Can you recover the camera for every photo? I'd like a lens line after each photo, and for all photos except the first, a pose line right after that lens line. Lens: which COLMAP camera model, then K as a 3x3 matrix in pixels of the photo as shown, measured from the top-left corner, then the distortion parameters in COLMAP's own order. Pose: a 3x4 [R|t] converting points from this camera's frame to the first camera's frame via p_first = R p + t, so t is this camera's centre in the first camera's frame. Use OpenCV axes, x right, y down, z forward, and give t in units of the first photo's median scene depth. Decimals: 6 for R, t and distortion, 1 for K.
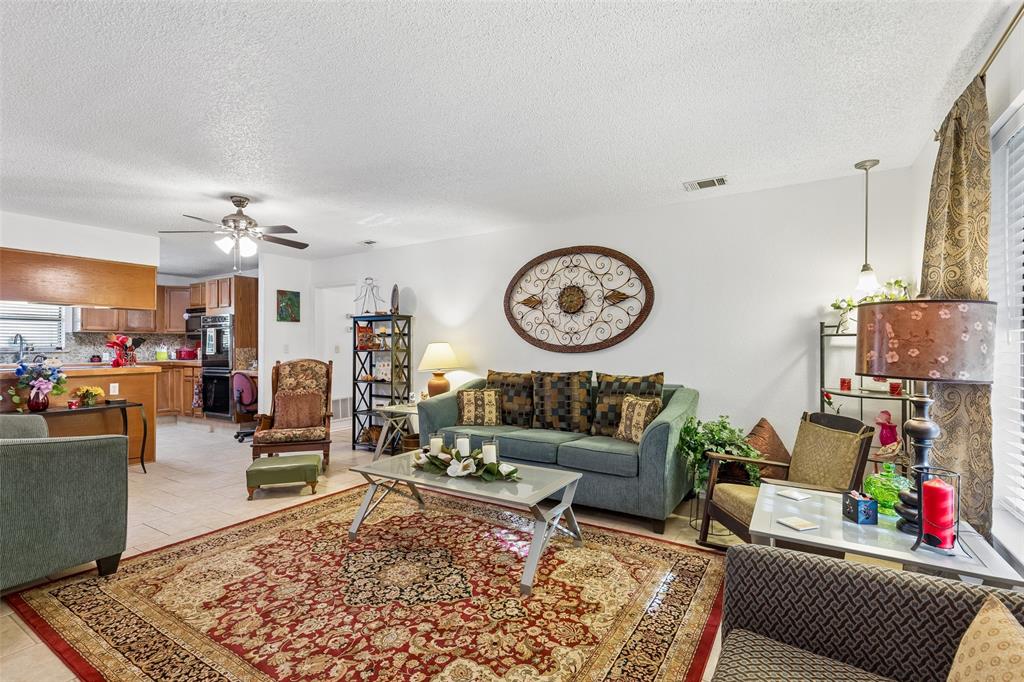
lens RADIAL K [[474.3, 0, 511.8], [0, 474.3, 351.7], [0, 0, 1]] dist [0.002137, 0.000174]
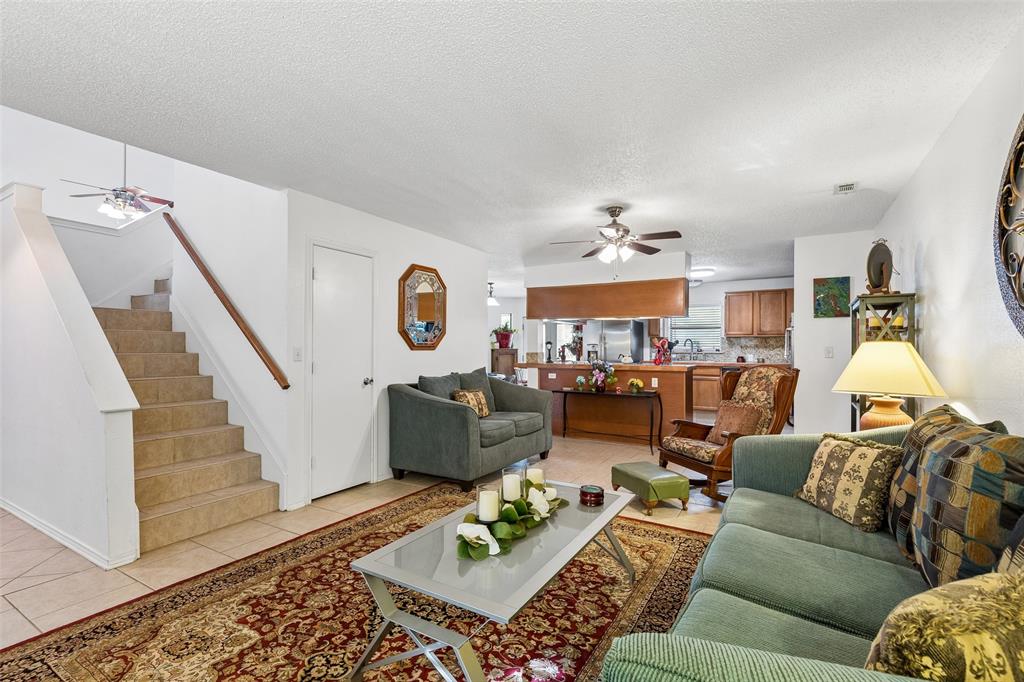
lens RADIAL K [[460.0, 0, 500.1], [0, 460.0, 346.6], [0, 0, 1]] dist [0.005450, 0.000034]
pose [[0.005294, -0.001140, -0.999985, 0.420148], [-0.017218, 0.999851, -0.001231, -0.007532], [0.999838, 0.017224, 0.005273, 0.686094]]
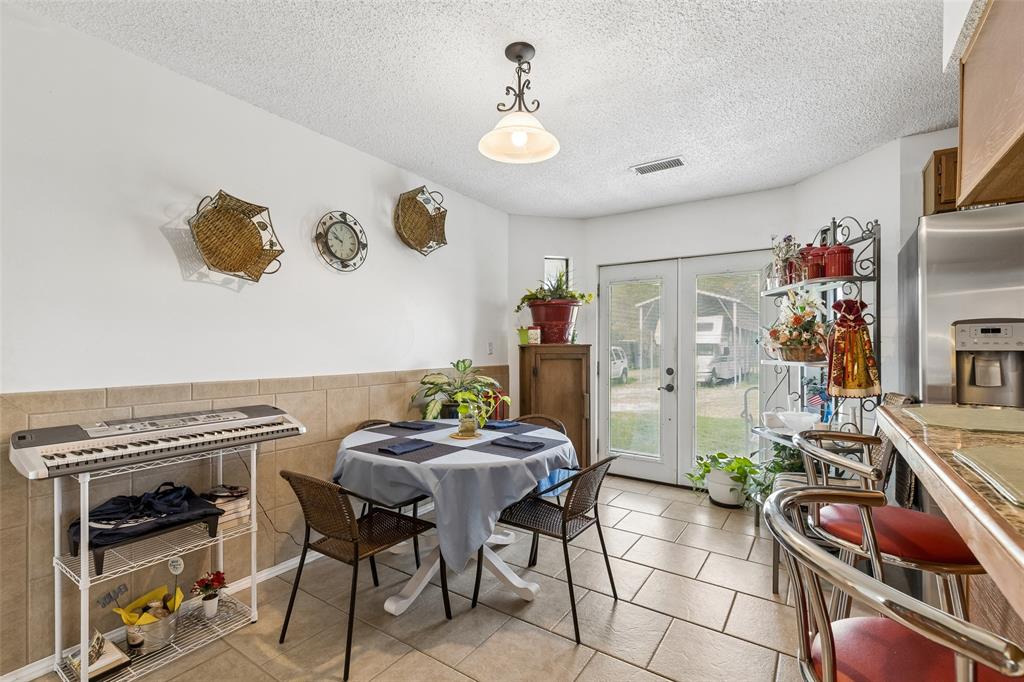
lens RADIAL K [[460.0, 0, 500.1], [0, 460.0, 346.6], [0, 0, 1]] dist [0.005450, 0.000034]
pose [[-0.050289, 0.002266, -0.998732, -1.147273], [-0.014572, 0.999889, 0.003002, 0.003278], [0.998628, 0.014705, -0.050251, 0.658795]]
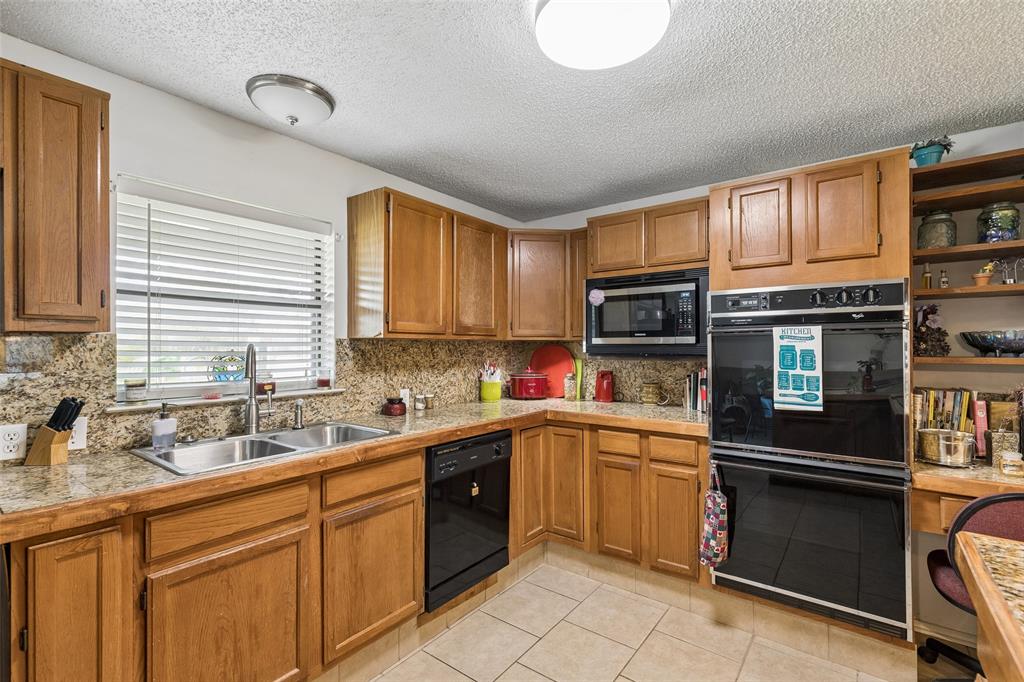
lens RADIAL K [[461.1, 0, 512.0], [0, 461.1, 341.0], [0, 0, 1]] dist [0.000143, -0.000087]
pose [[0.995792, 0.002372, -0.091609, -1.257635], [-0.004209, 0.999794, -0.019862, -0.053377], [0.091543, 0.020164, 0.995597, 1.068398]]
